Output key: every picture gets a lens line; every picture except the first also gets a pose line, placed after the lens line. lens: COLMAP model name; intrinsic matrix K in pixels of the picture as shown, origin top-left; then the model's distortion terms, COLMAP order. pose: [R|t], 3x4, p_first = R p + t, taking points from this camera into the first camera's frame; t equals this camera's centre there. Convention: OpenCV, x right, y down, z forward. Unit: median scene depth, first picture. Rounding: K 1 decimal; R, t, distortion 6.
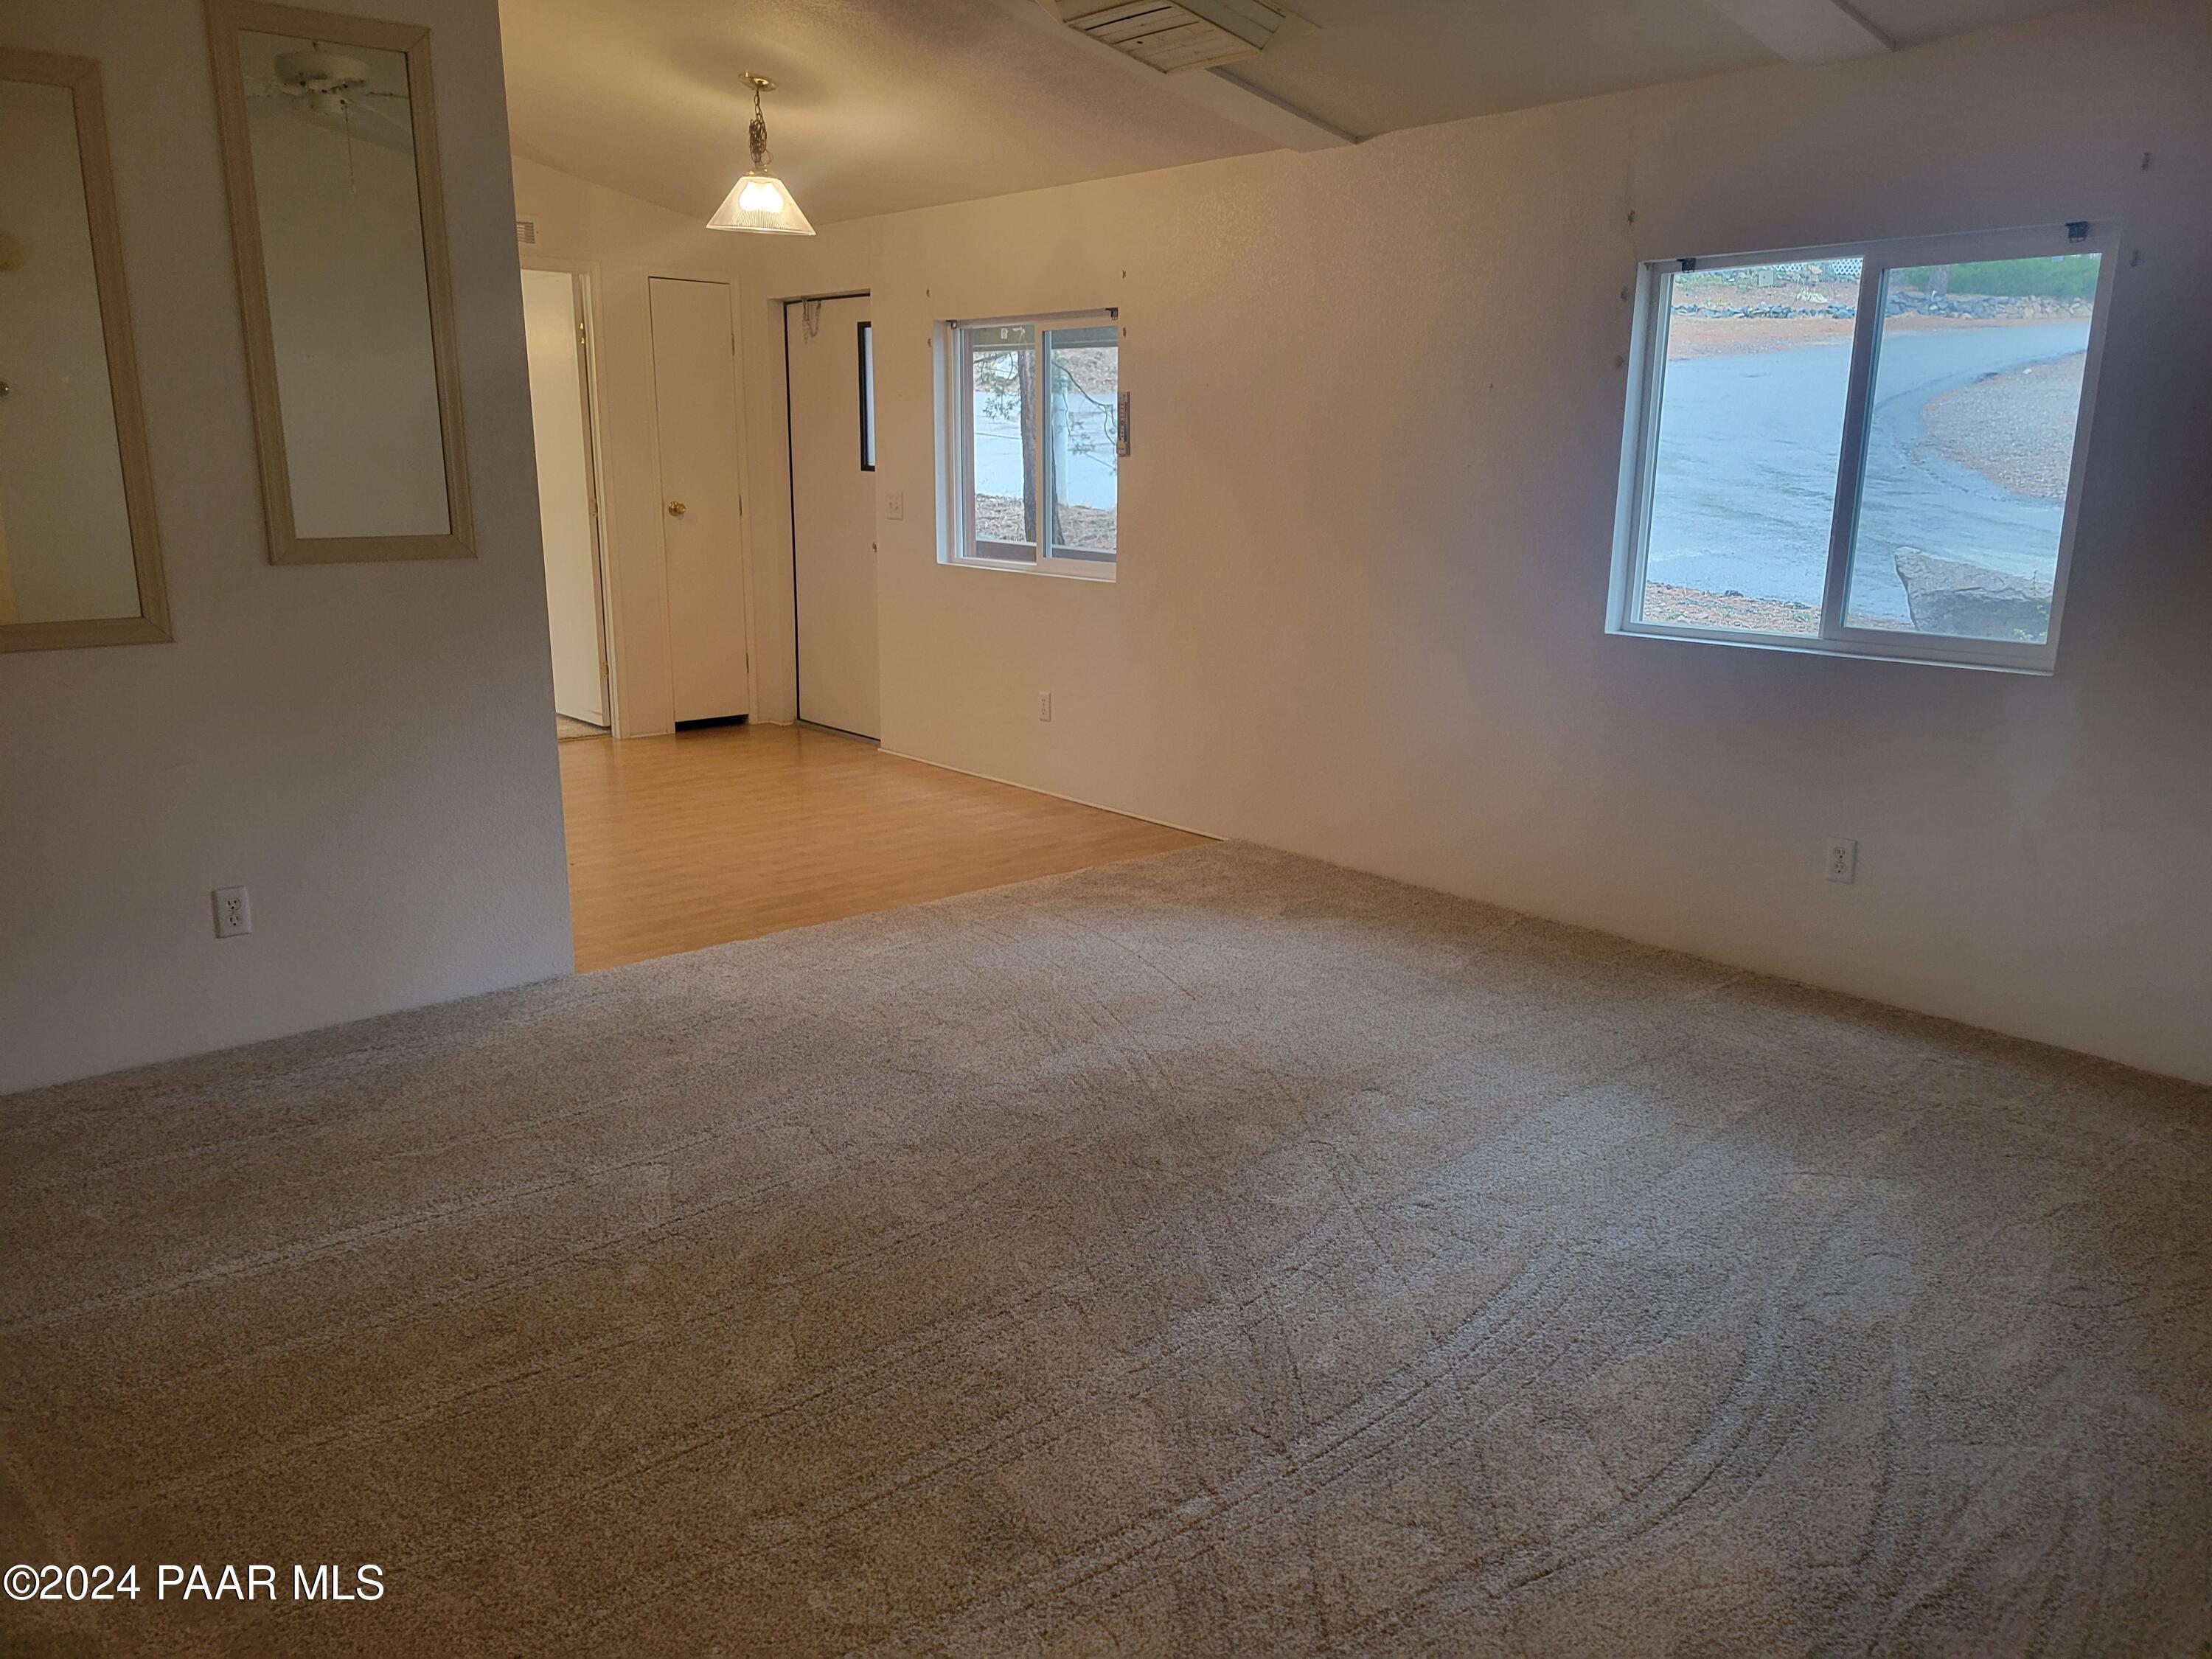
lens RADIAL K [[1645.7, 0, 1098.3], [0, 1645.7, 832.7], [0, 0, 1]] dist [0.046877, -0.027897]
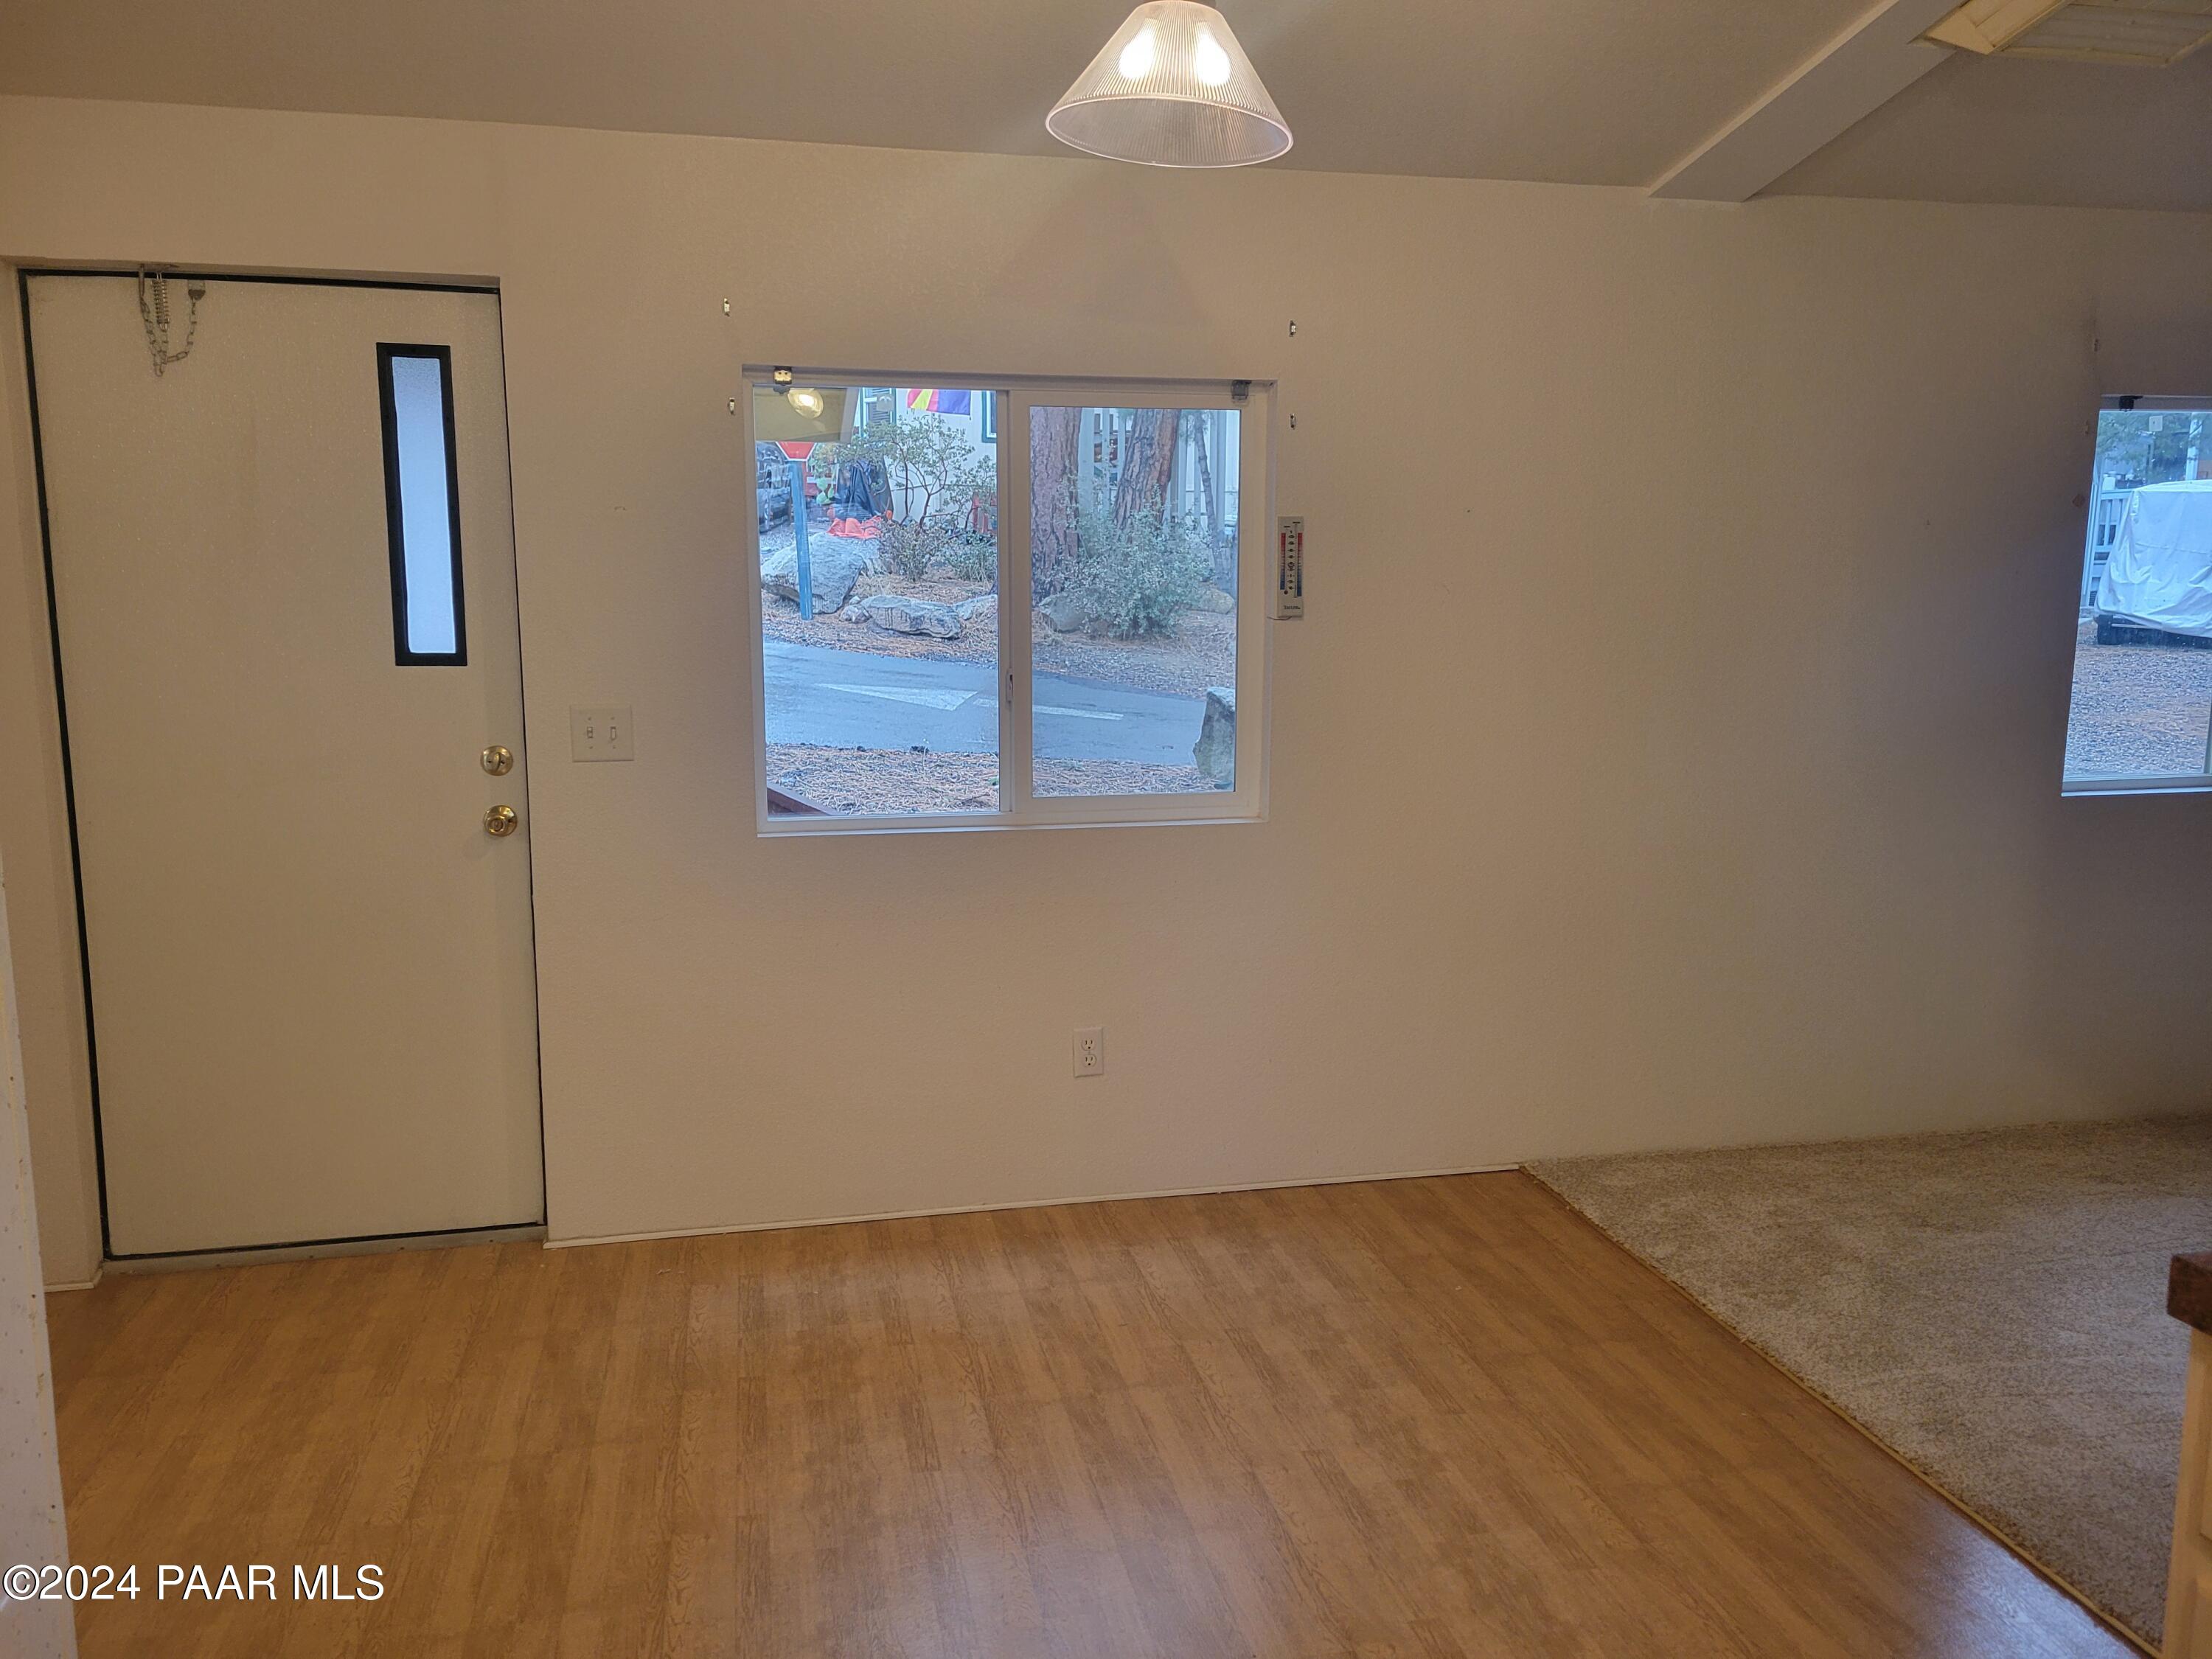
lens RADIAL K [[1579.5, 0, 1107.9], [0, 1579.5, 840.9], [0, 0, 1]] dist [0.025279, -0.000586]
pose [[0.490115, -0.128475, 0.862138, -0.541165], [0.212806, 0.976785, 0.024581, -0.176916], [-0.845281, 0.171421, 0.506077, 0.778881]]
